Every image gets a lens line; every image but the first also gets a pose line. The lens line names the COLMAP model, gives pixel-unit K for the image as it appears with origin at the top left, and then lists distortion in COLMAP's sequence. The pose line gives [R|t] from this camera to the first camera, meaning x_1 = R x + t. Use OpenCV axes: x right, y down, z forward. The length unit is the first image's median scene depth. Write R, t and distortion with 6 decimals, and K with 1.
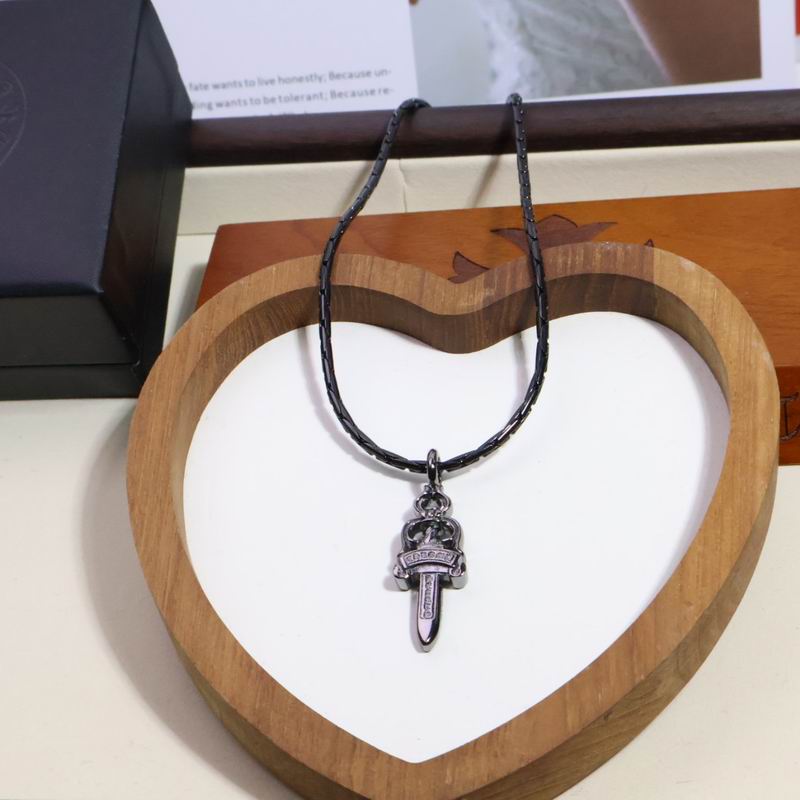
lens RADIAL K [[1944.5, 0, 401.2], [0, 1944.5, 401.9], [0, 0, 1]] dist [0.016207, 0.000000]
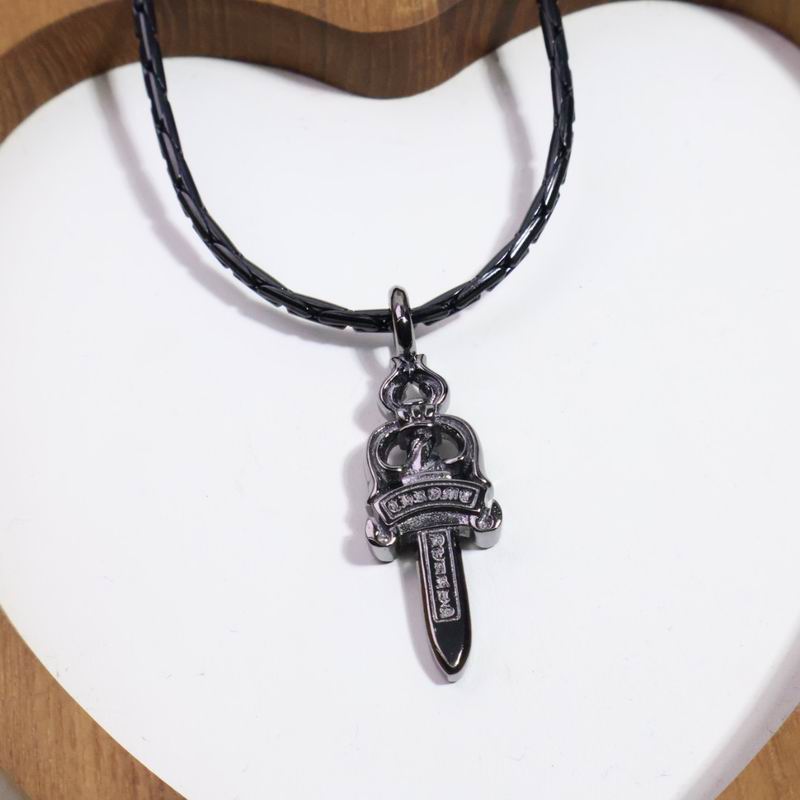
lens RADIAL K [[1944.5, 0, 396.7], [0, 1944.5, 398.0], [0, 0, 1]] dist [0.016207, 0.000000]
pose [[0.981453, -0.114675, 0.153619, -0.068414], [0.088877, 0.982216, 0.165388, -0.034072], [-0.169853, -0.148667, 0.974191, 0.454396]]
